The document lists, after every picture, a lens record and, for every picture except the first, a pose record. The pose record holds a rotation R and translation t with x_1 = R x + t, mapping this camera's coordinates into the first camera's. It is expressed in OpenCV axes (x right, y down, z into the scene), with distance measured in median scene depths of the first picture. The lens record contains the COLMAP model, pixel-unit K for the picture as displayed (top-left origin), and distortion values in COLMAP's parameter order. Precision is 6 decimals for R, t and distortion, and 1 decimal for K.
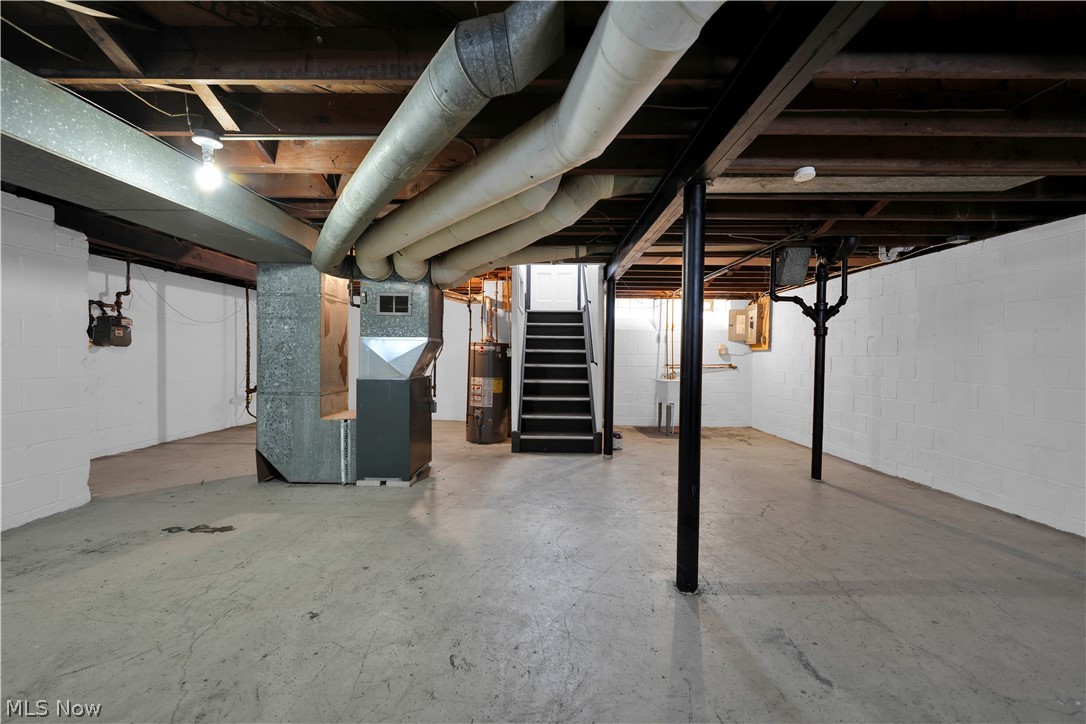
lens RADIAL K [[440.6, 0, 542.8], [0, 440.6, 364.1], [0, 0, 1]] dist [-0.000397, 0.000205]
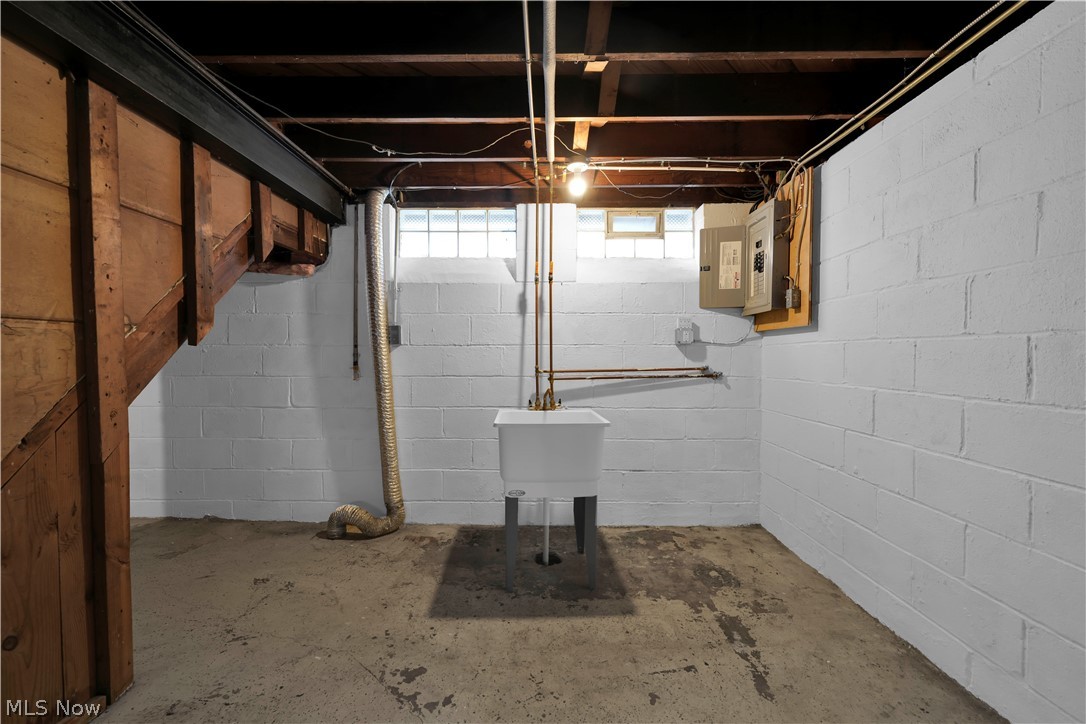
lens RADIAL K [[440.6, 0, 542.8], [0, 440.6, 364.1], [0, 0, 1]] dist [-0.000397, 0.000205]
pose [[0.999916, -0.010182, -0.008028, 0.577983], [0.010185, 0.999948, 0.000316, -0.009064], [0.008025, -0.000398, 0.999968, 1.232969]]
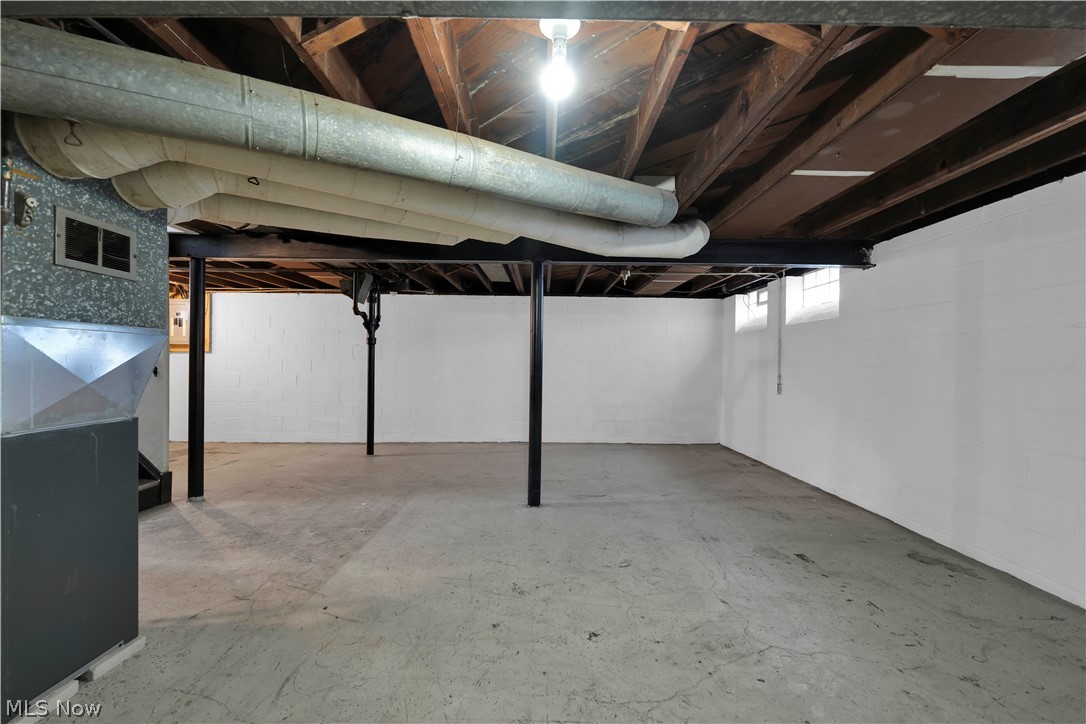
lens RADIAL K [[434.6, 0, 543.0], [0, 434.6, 362.0], [0, 0, 1]] dist [0.000589, 0.000248]
pose [[-0.002069, -0.009941, 0.999948, -0.761641], [0.009103, 0.999909, 0.009960, -0.024653], [-0.999956, 0.009123, -0.001978, 0.570011]]
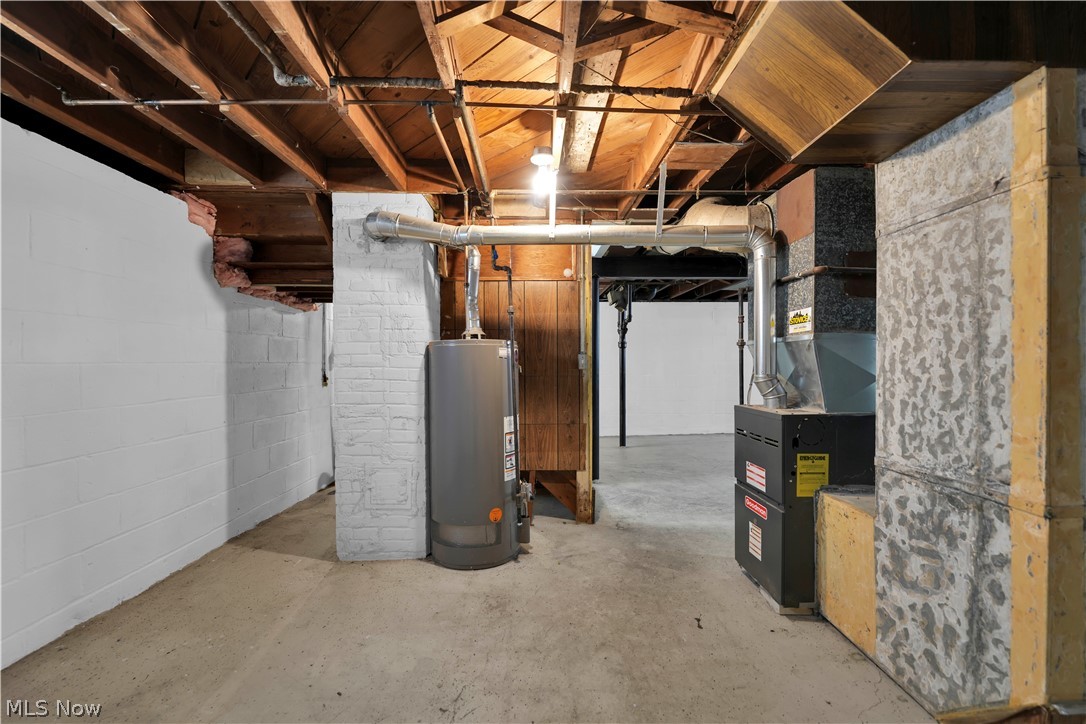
lens RADIAL K [[440.6, 0, 542.8], [0, 440.6, 364.1], [0, 0, 1]] dist [-0.000397, 0.000205]
pose [[-0.022129, -0.018212, 0.999589, -0.942653], [0.025290, 0.999504, 0.018771, -0.050080], [-0.999435, 0.025695, -0.021657, 1.489477]]
